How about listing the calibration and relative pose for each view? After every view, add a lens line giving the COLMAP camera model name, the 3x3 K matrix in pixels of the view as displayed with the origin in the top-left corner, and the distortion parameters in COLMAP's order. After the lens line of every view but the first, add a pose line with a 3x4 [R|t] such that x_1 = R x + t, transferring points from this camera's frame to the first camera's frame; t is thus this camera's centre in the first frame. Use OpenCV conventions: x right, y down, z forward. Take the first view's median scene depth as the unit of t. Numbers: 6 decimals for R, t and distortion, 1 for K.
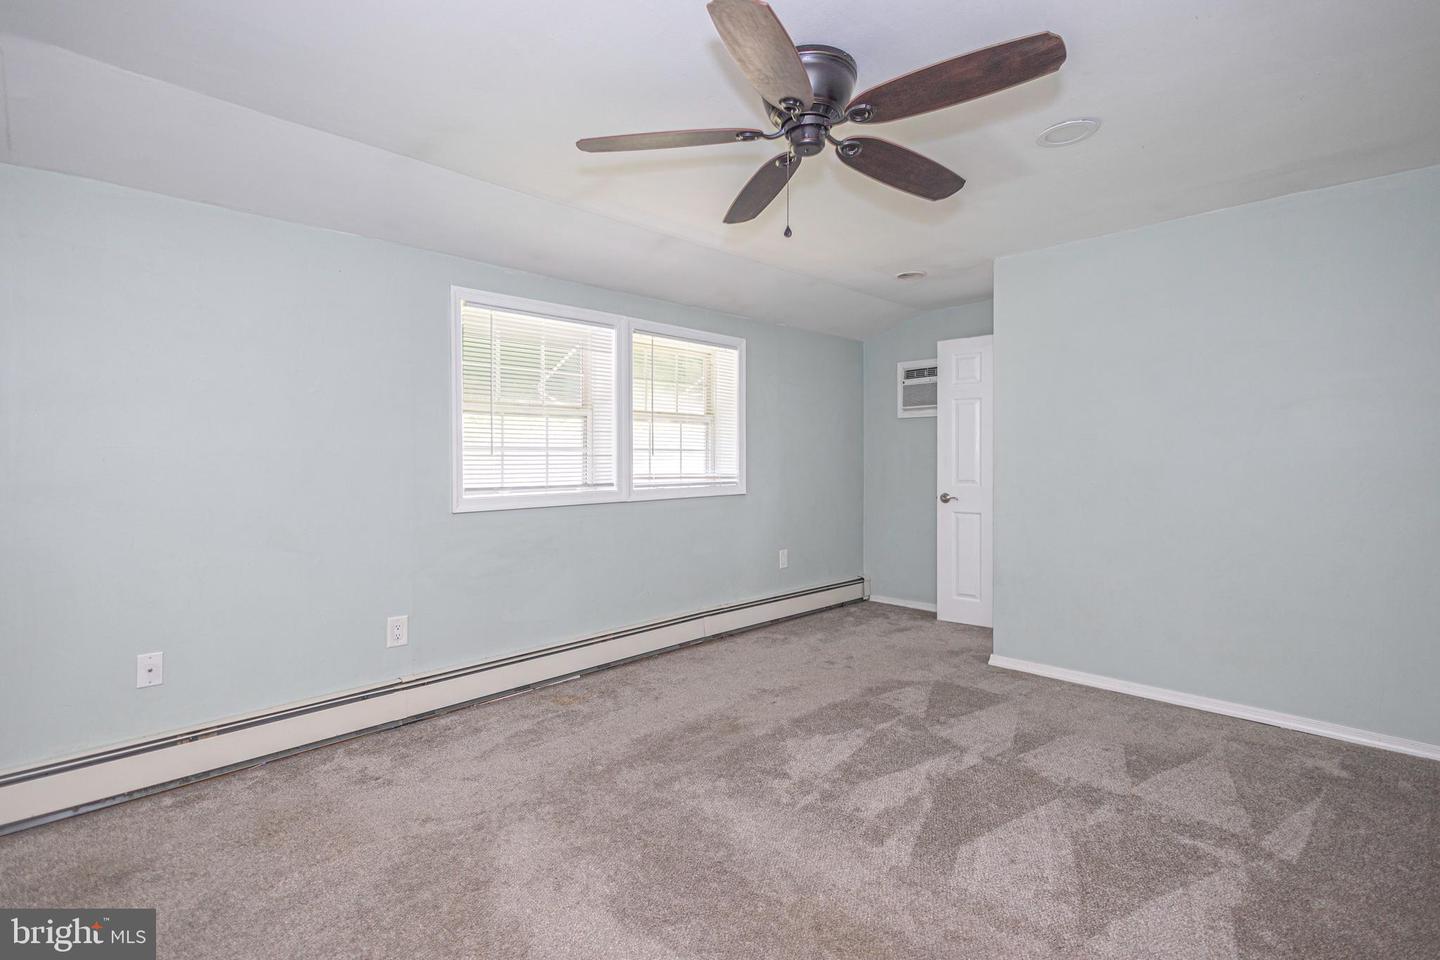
lens RADIAL K [[655.9, 0, 721.5], [0, 655.9, 445.6], [0, 0, 1]] dist [-0.002397, -0.000636]
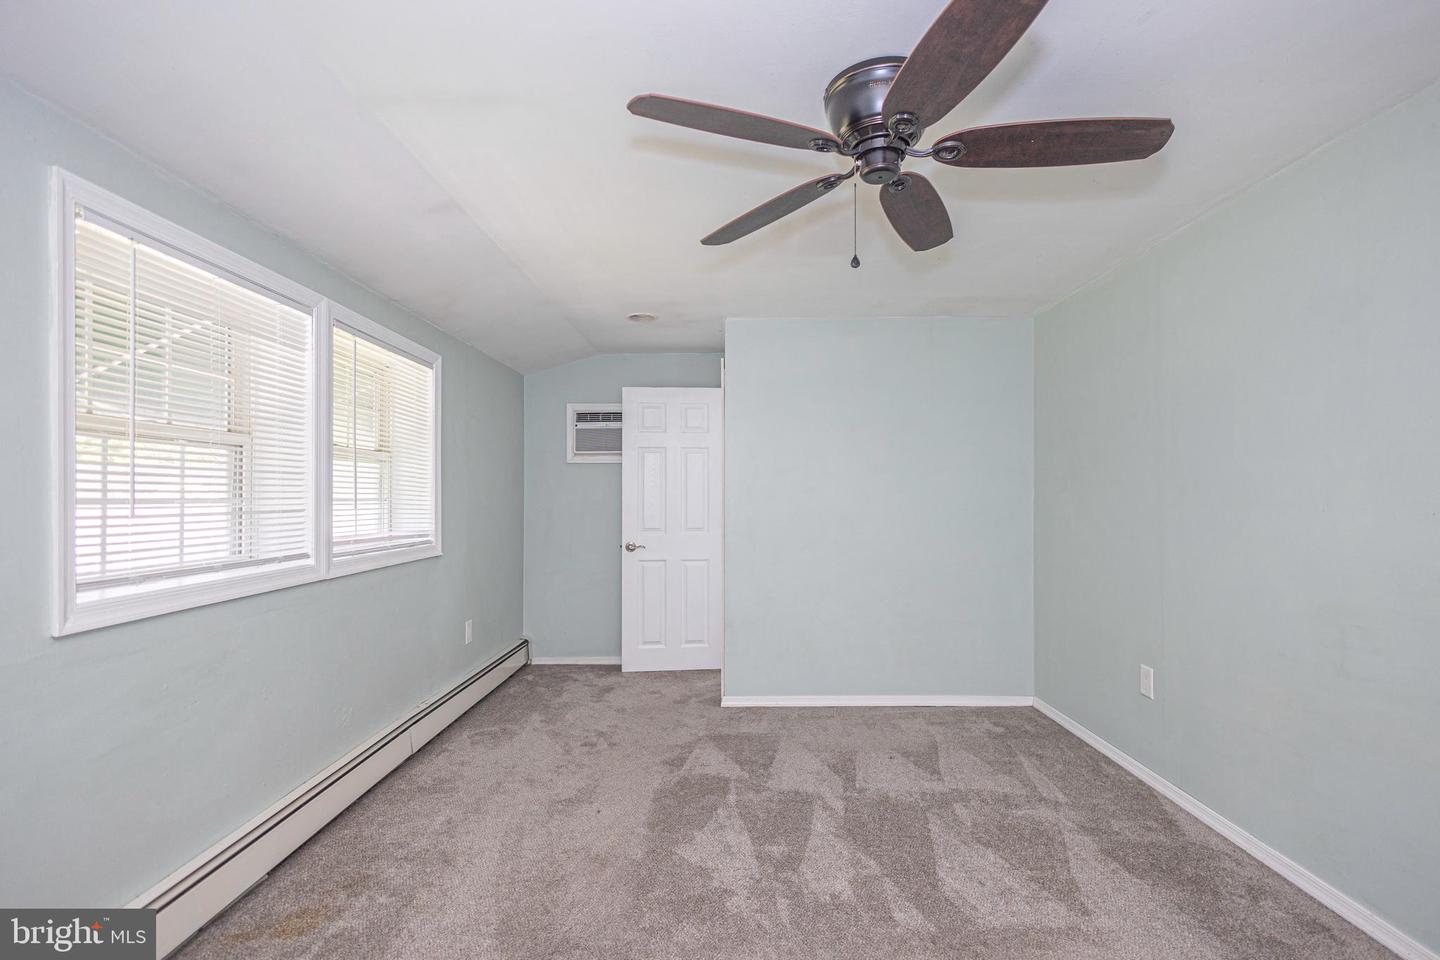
lens RADIAL K [[658.8, 0, 720.0], [0, 658.8, 480.0], [0, 0, 1]] dist [0.003397, 0.000216]
pose [[0.721717, 0.017431, 0.691968, -0.320237], [-0.011022, 0.999846, -0.013690, -0.010347], [-0.692100, 0.002253, 0.721798, 0.248613]]
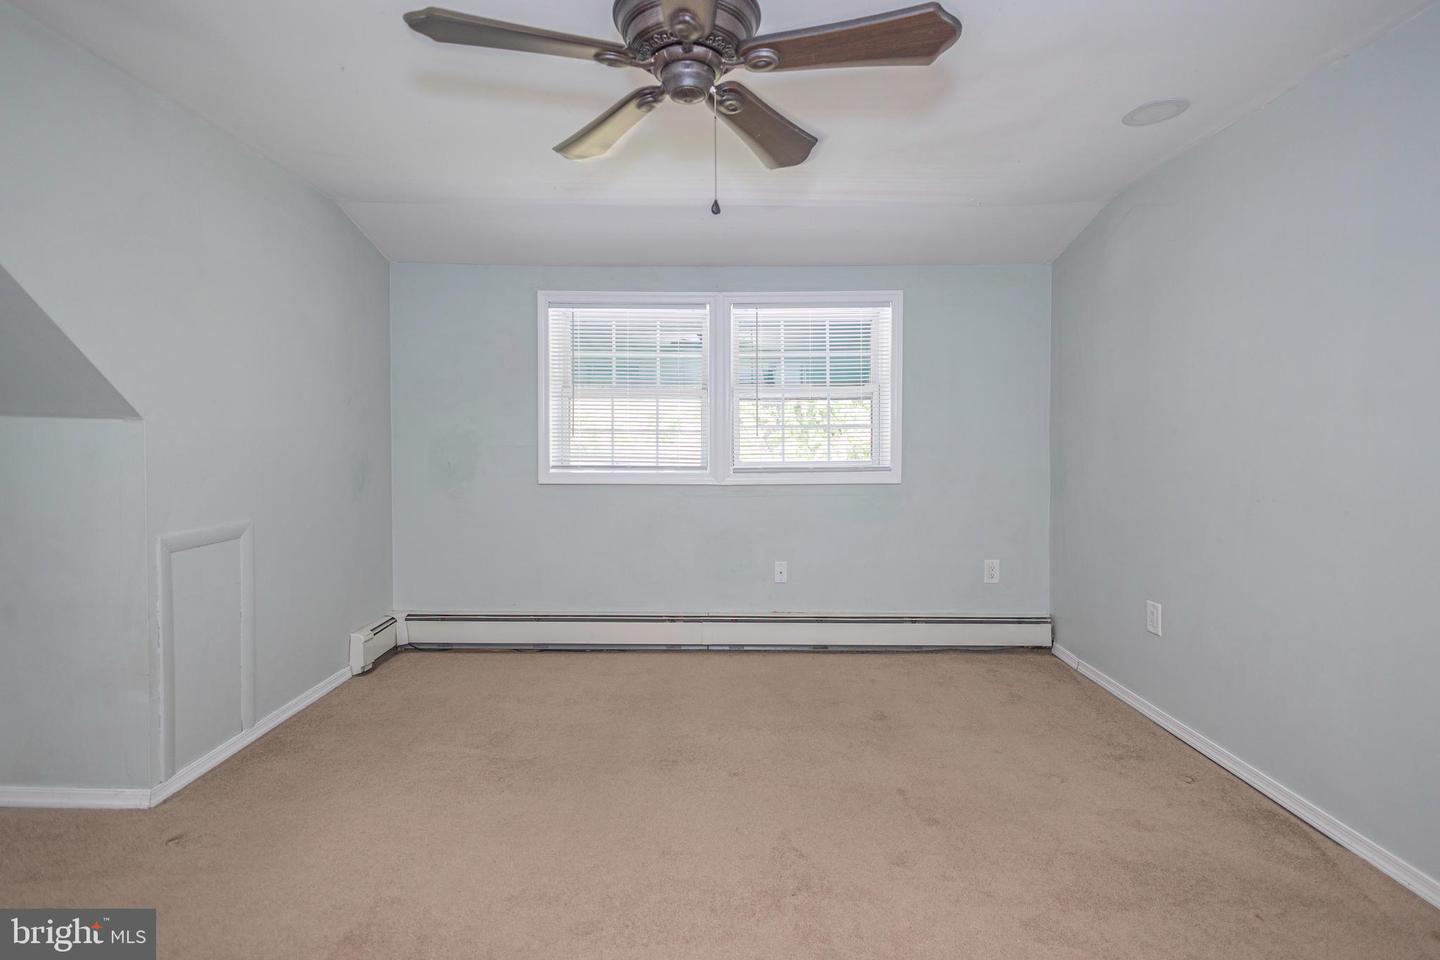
lens RADIAL K [[655.9, 0, 721.5], [0, 655.9, 445.6], [0, 0, 1]] dist [-0.002397, -0.000636]
pose [[0.667844, 0.007486, -0.744263, 0.583584], [0.012748, 0.999688, 0.021494, 0.007789], [0.744192, -0.023842, 0.667540, 0.360858]]
